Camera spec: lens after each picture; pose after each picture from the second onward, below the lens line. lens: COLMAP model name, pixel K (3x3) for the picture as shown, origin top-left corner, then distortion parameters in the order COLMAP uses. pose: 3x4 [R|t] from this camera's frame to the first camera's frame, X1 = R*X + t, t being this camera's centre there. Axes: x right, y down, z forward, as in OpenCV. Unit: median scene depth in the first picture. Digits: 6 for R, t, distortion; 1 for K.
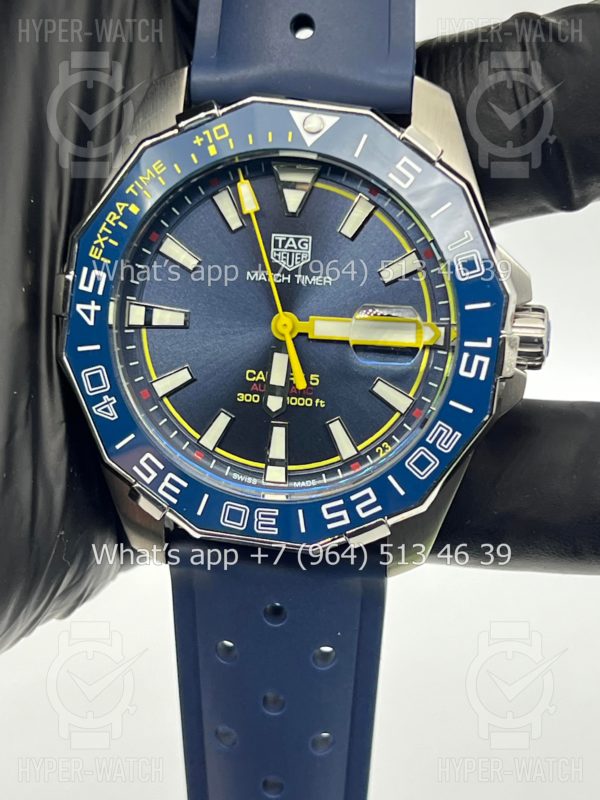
lens RADIAL K [[1915.0, 0, 293.3], [0, 1915.0, 395.8], [0, 0, 1]] dist [0.117617, 0.000000]
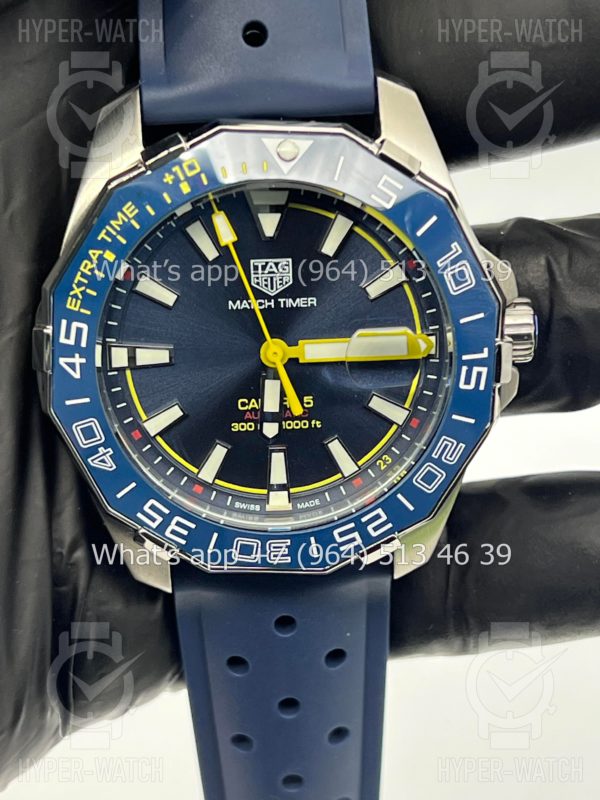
lens RADIAL K [[1915.0, 0, 279.0], [0, 1915.0, 406.0], [0, 0, 1]] dist [0.117617, 0.000000]
pose [[0.985841, -0.124815, 0.111972, -0.115166], [0.104178, 0.979173, 0.174263, -0.180728], [-0.131391, -0.160130, 0.978312, 0.039838]]
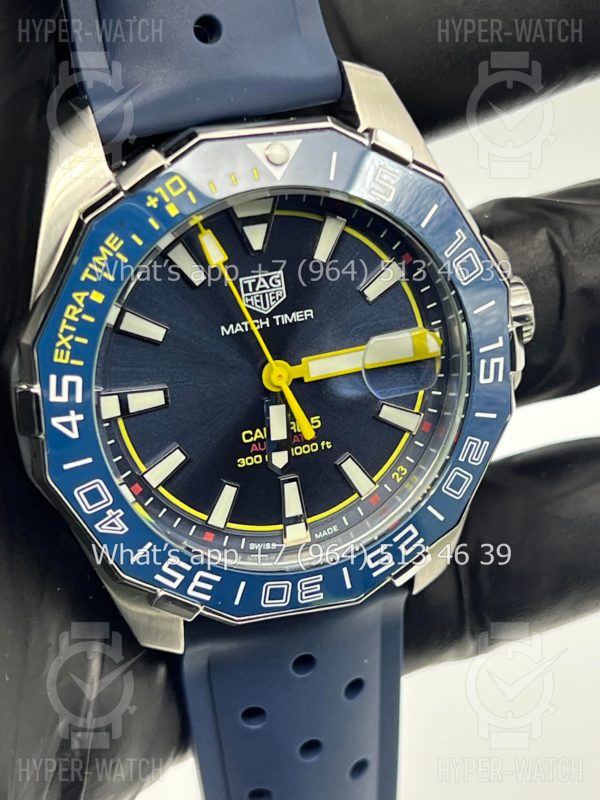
lens RADIAL K [[1915.0, 0, 271.8], [0, 1915.0, 395.0], [0, 0, 1]] dist [0.117617, 0.000000]
pose [[0.908653, -0.274025, 0.315057, -0.290123], [0.210063, 0.952091, 0.222252, -0.226911], [-0.360866, -0.135768, 0.922683, 0.180261]]
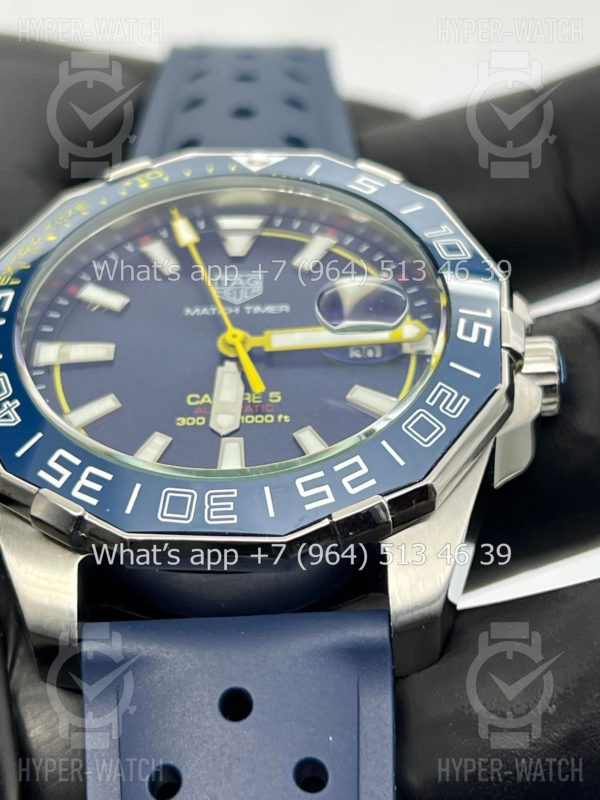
lens RADIAL K [[1915.0, 0, 295.6], [0, 1915.0, 328.2], [0, 0, 1]] dist [0.117617, 0.000000]
pose [[0.997080, -0.014724, 0.074930, -0.039312], [0.065813, 0.663352, -0.745408, 0.563877], [-0.038729, 0.748163, 0.662384, 0.461862]]
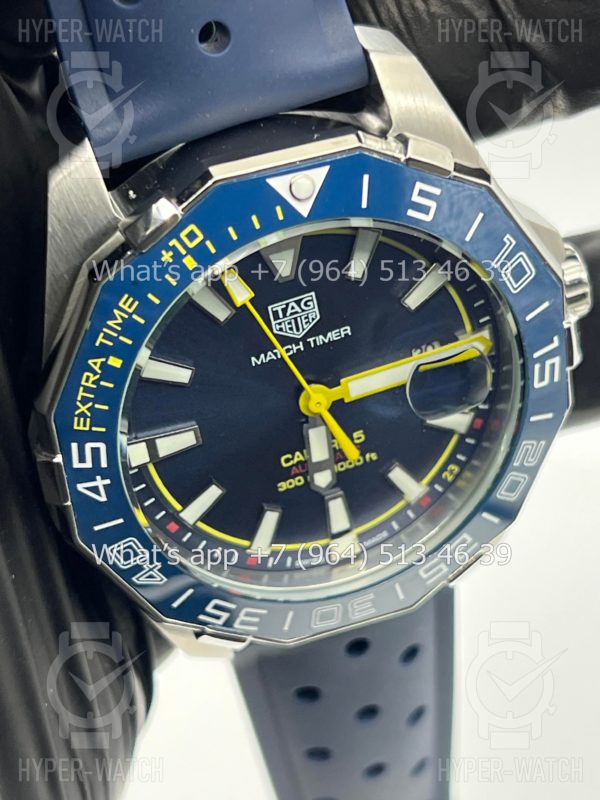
lens RADIAL K [[1915.0, 0, 281.0], [0, 1915.0, 405.6], [0, 0, 1]] dist [0.117617, 0.000000]
pose [[0.889856, -0.401643, 0.216422, -0.196421], [0.268423, 0.844459, 0.463506, -0.420342], [-0.368923, -0.354361, 0.859258, 0.300852]]
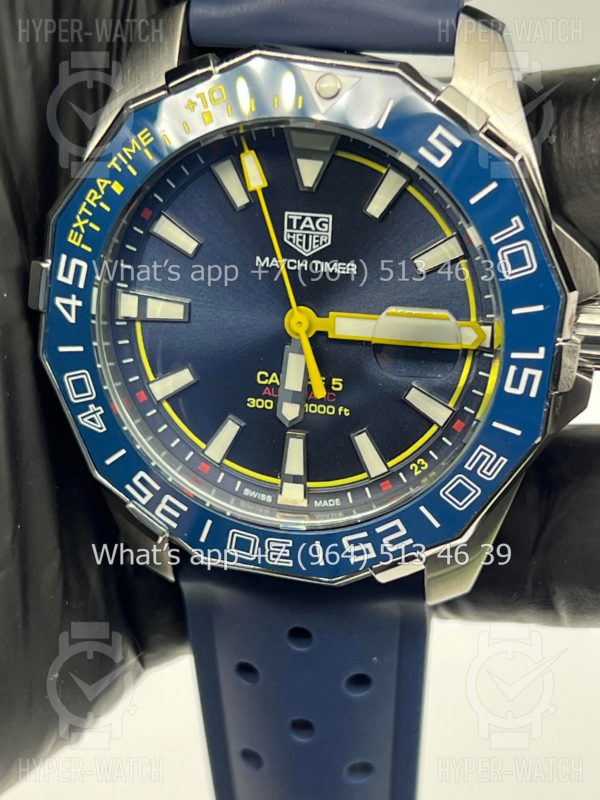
lens RADIAL K [[1915.0, 0, 286.6], [0, 1915.0, 401.2], [0, 0, 1]] dist [0.117617, 0.000000]
pose [[0.994668, 0.007819, -0.102836, 0.076439], [0.009632, 0.985720, 0.168118, -0.144352], [0.102682, -0.168212, 0.980388, 0.171053]]
